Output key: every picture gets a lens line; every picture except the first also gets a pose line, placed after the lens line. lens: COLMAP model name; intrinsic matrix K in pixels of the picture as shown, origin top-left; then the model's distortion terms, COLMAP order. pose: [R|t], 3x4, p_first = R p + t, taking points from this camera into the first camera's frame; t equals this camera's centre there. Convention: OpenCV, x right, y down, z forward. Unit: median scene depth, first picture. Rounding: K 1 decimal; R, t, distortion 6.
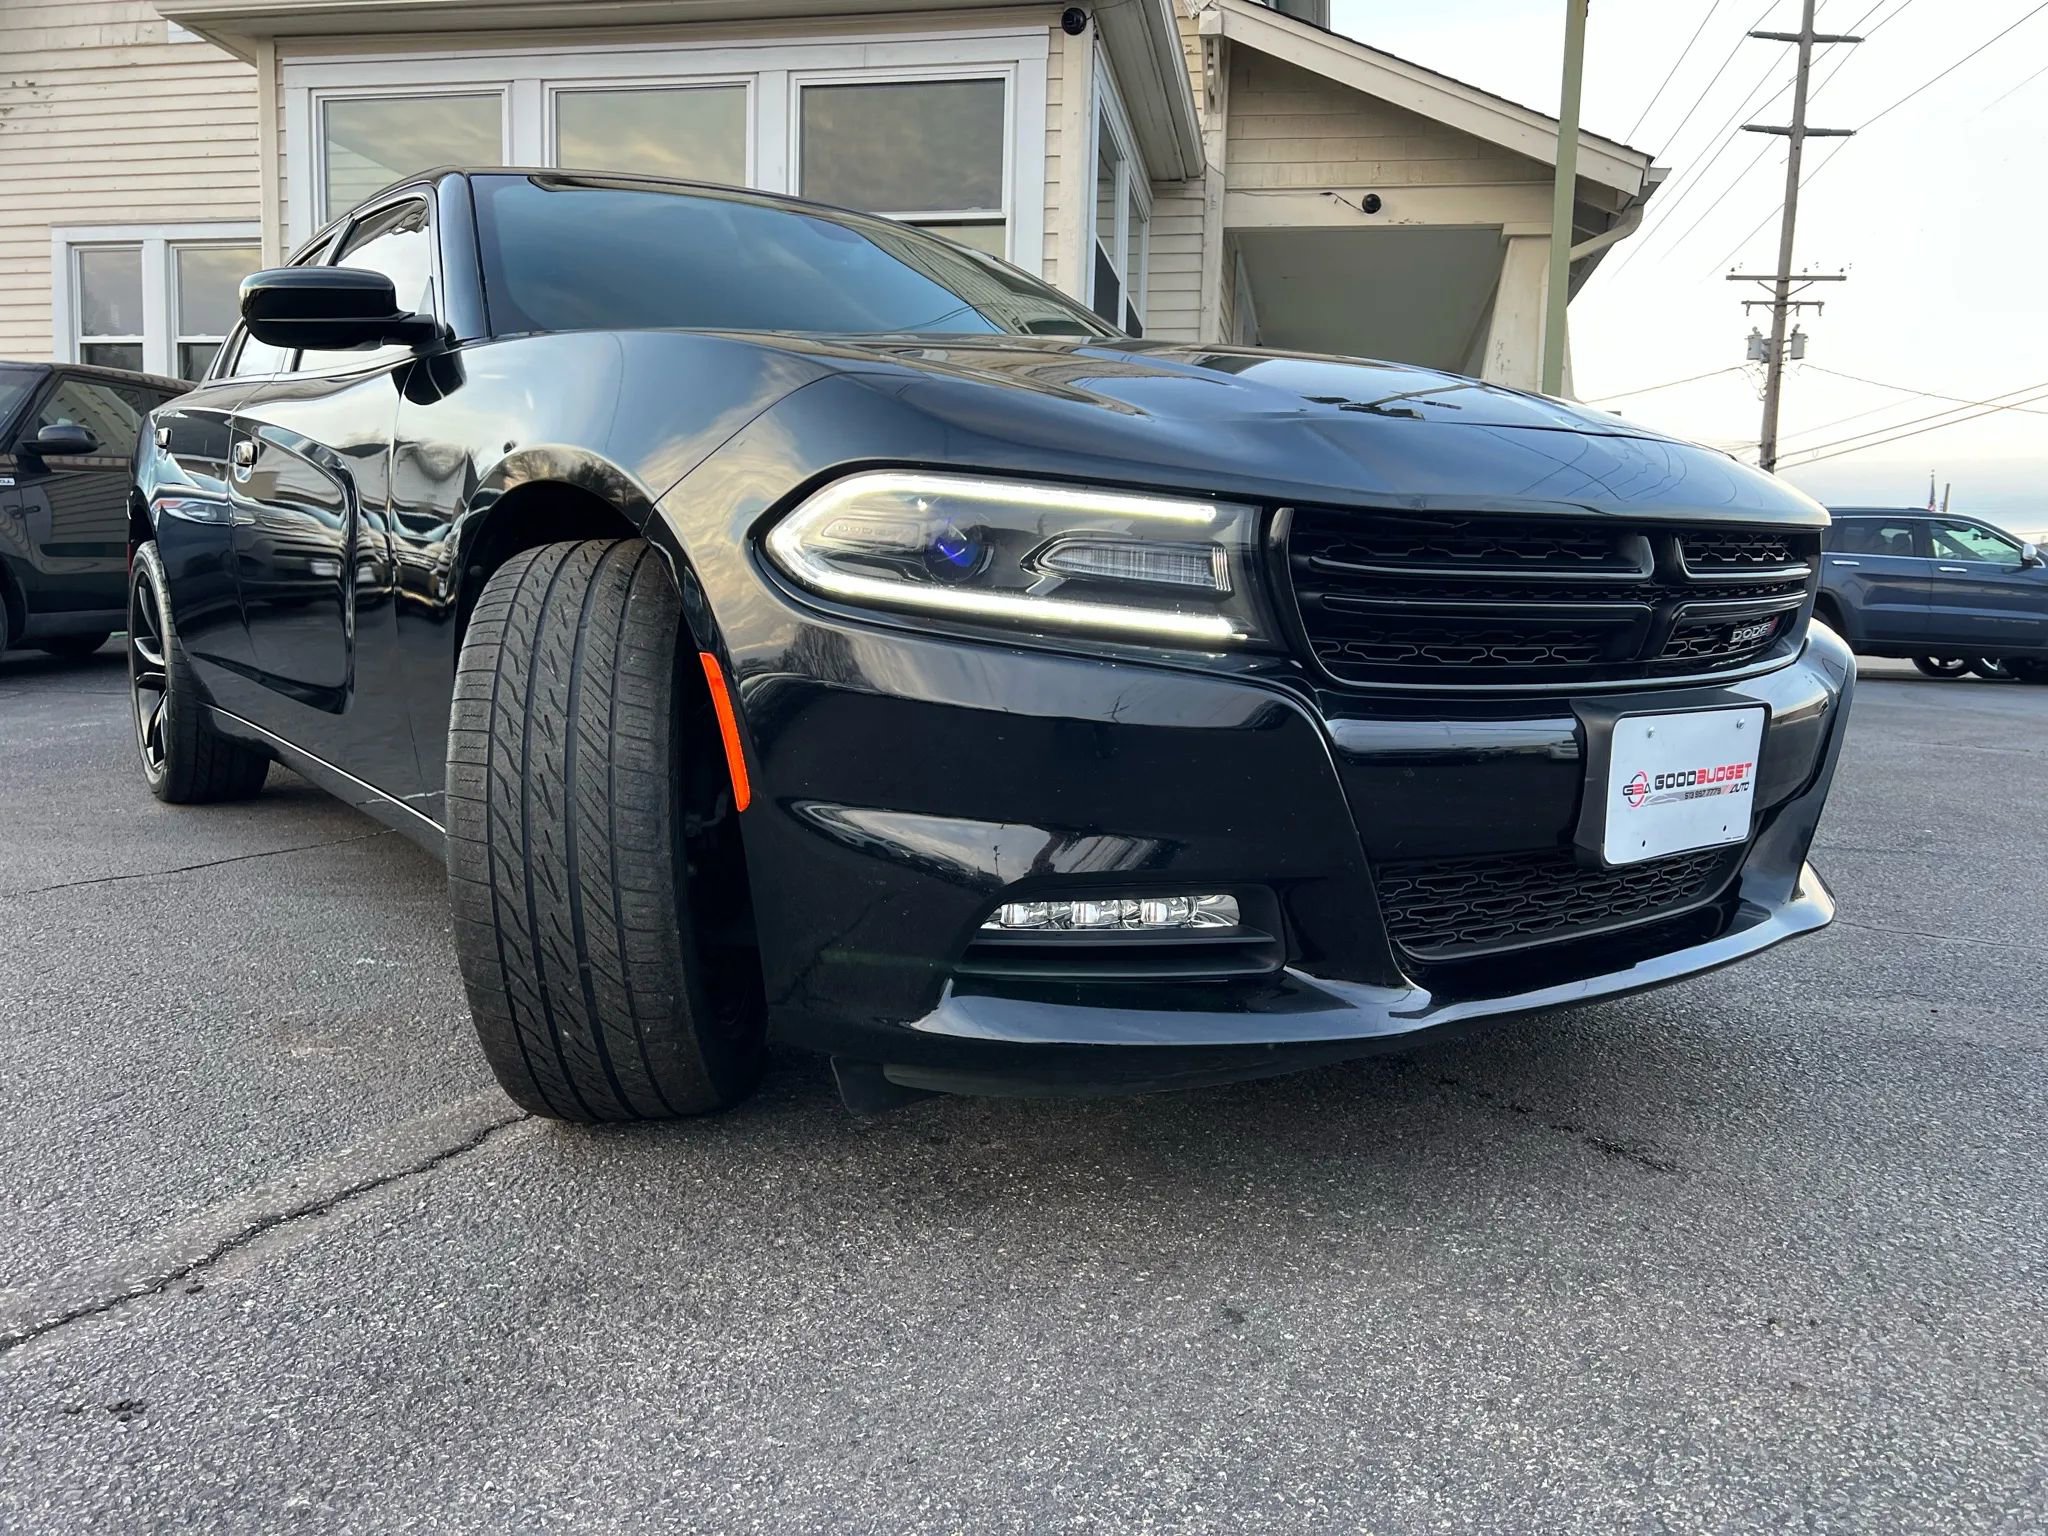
lens RADIAL K [[1576.6, 0, 1045.3], [0, 1576.6, 762.1], [0, 0, 1]] dist [0.044629, -0.053802]
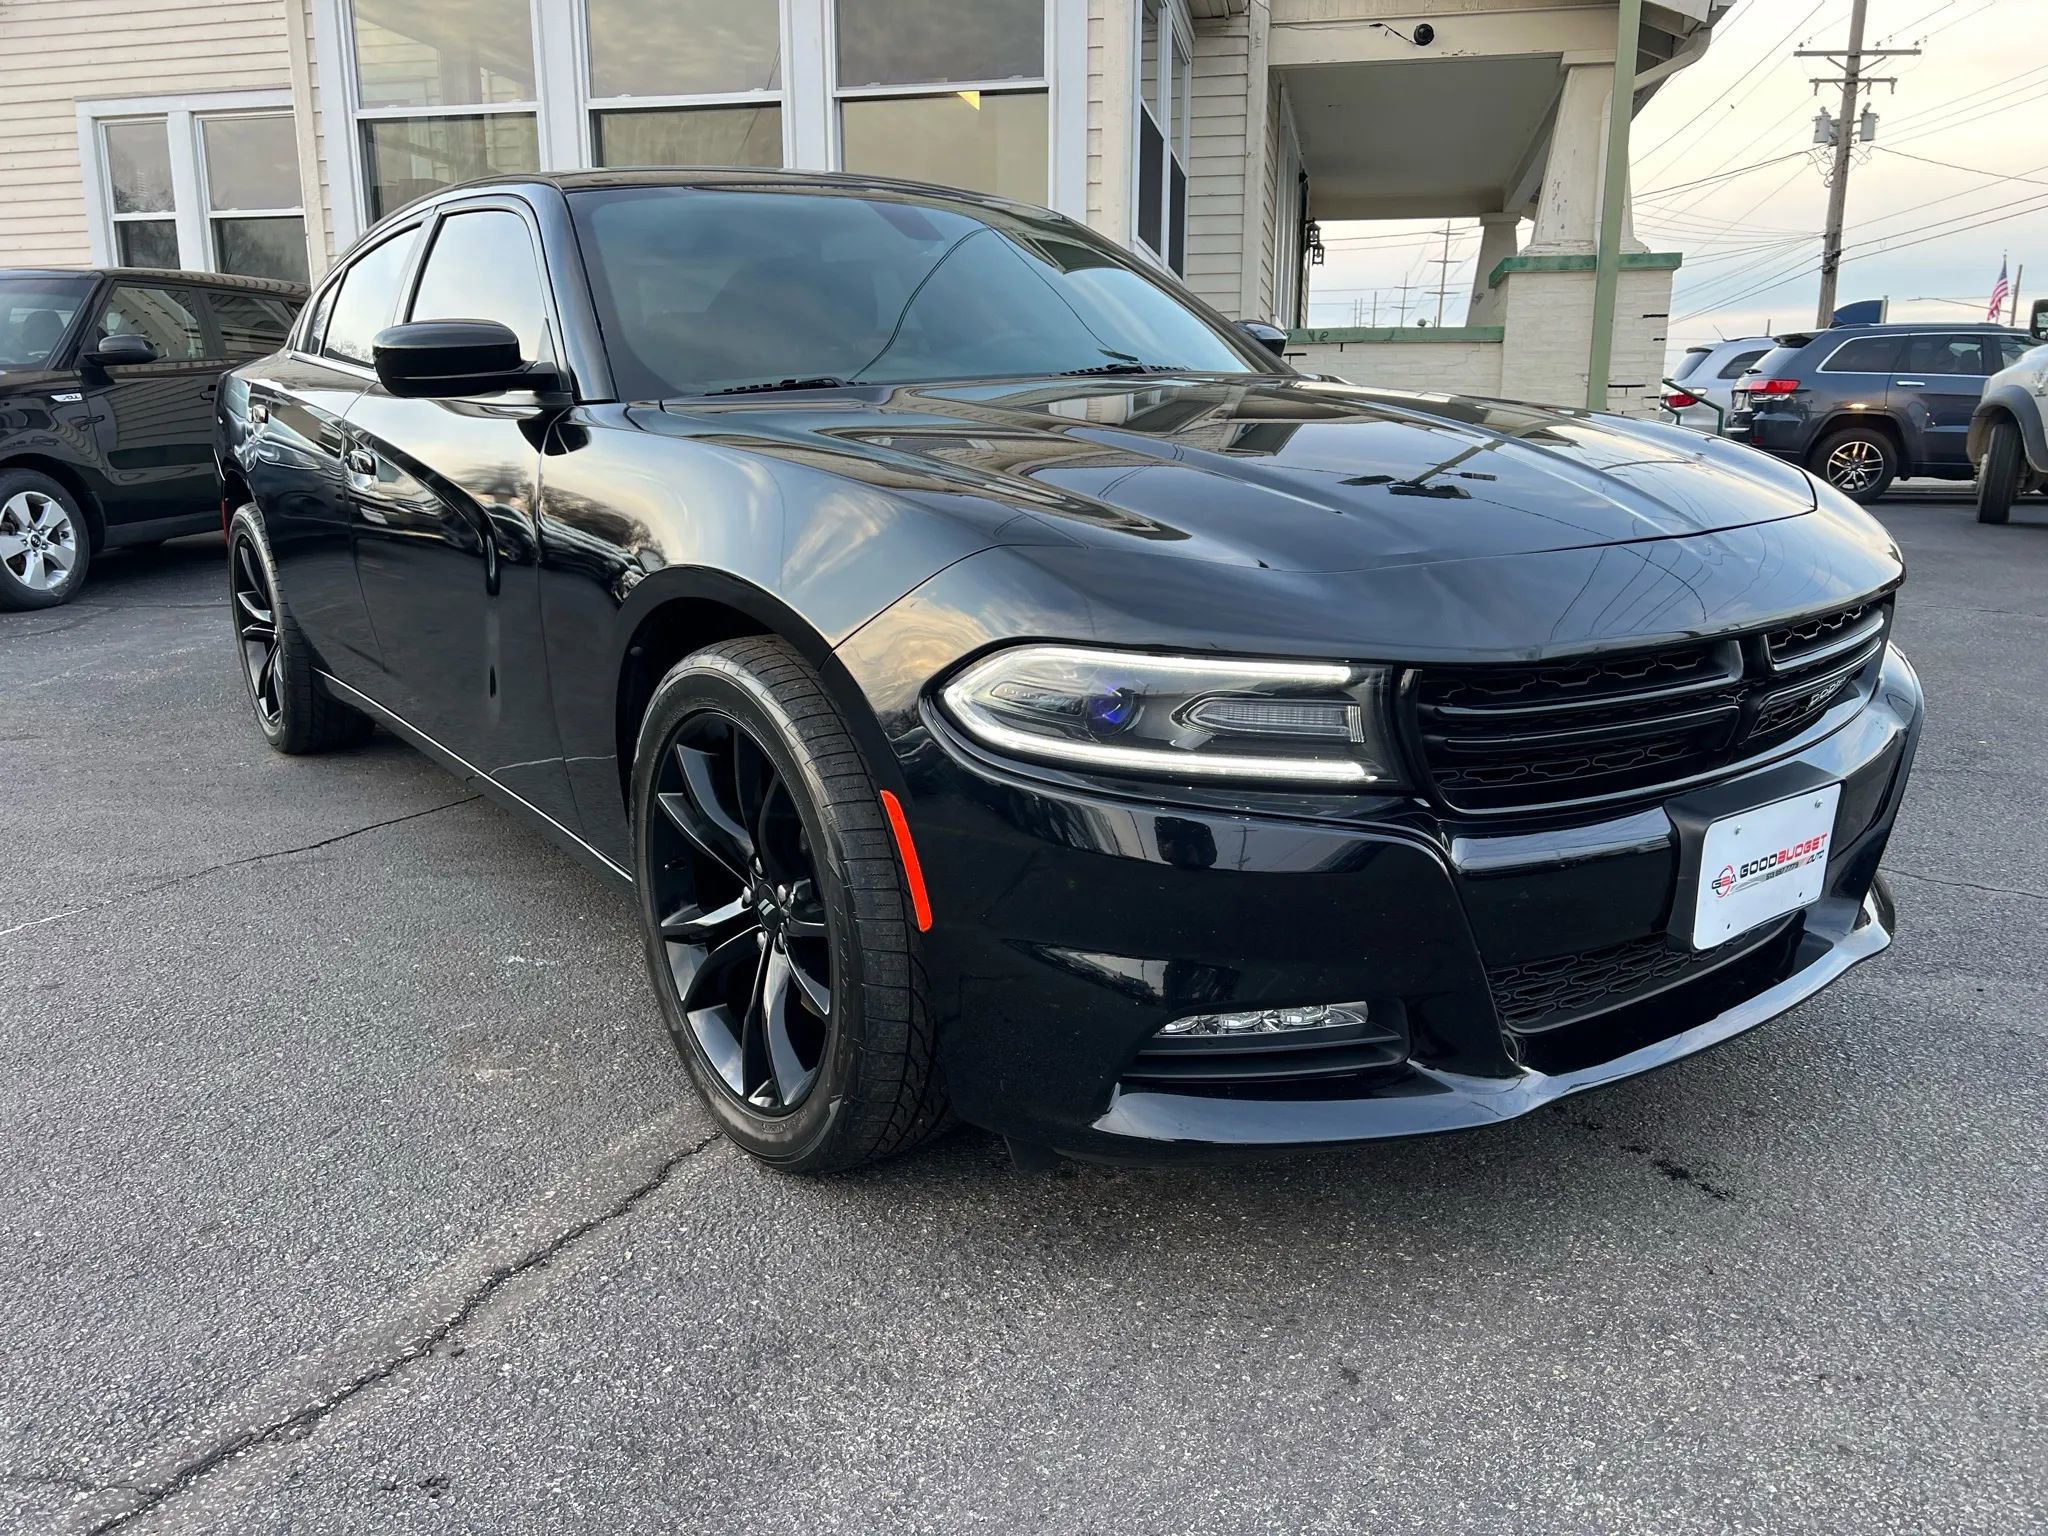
lens RADIAL K [[1581.9, 0, 1026.7], [0, 1581.9, 766.0], [0, 0, 1]] dist [0.045767, -0.058764]
pose [[0.999237, -0.019840, -0.033636, -0.059211], [0.023763, 0.992424, 0.120537, -0.204861], [0.030989, -0.121245, 0.992139, -0.090845]]
